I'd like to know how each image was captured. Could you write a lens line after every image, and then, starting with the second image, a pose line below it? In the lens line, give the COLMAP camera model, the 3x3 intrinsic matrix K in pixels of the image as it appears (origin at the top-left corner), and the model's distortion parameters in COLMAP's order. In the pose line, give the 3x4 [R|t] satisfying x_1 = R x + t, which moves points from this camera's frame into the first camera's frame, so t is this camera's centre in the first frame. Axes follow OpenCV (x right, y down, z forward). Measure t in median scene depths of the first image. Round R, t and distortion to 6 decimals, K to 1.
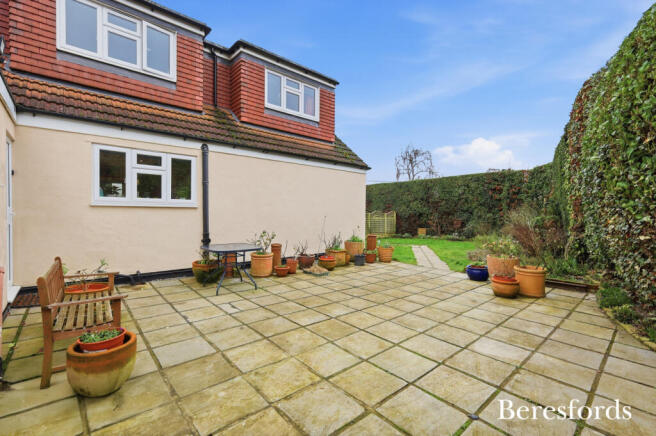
lens RADIAL K [[287.9, 0, 330.2], [0, 287.9, 219.9], [0, 0, 1]] dist [-0.023002, -0.001903]
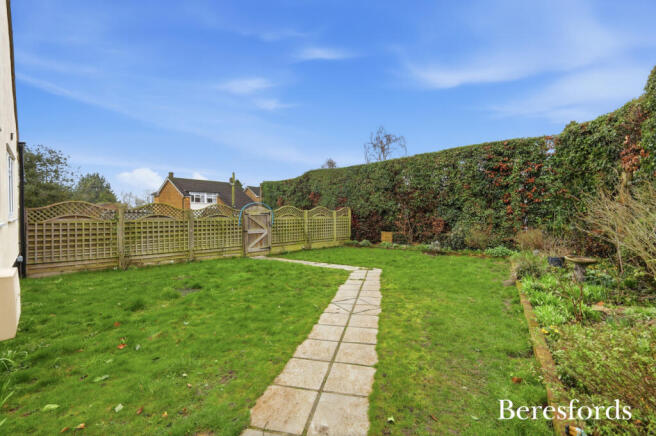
lens RADIAL K [[287.9, 0, 327.9], [0, 287.9, 219.5], [0, 0, 1]] dist [-0.023002, -0.001903]
pose [[0.998447, -0.012571, 0.054264, 0.148289], [0.012254, 0.999906, 0.006183, -0.006571], [-0.054337, -0.005509, 0.998507, 0.339122]]
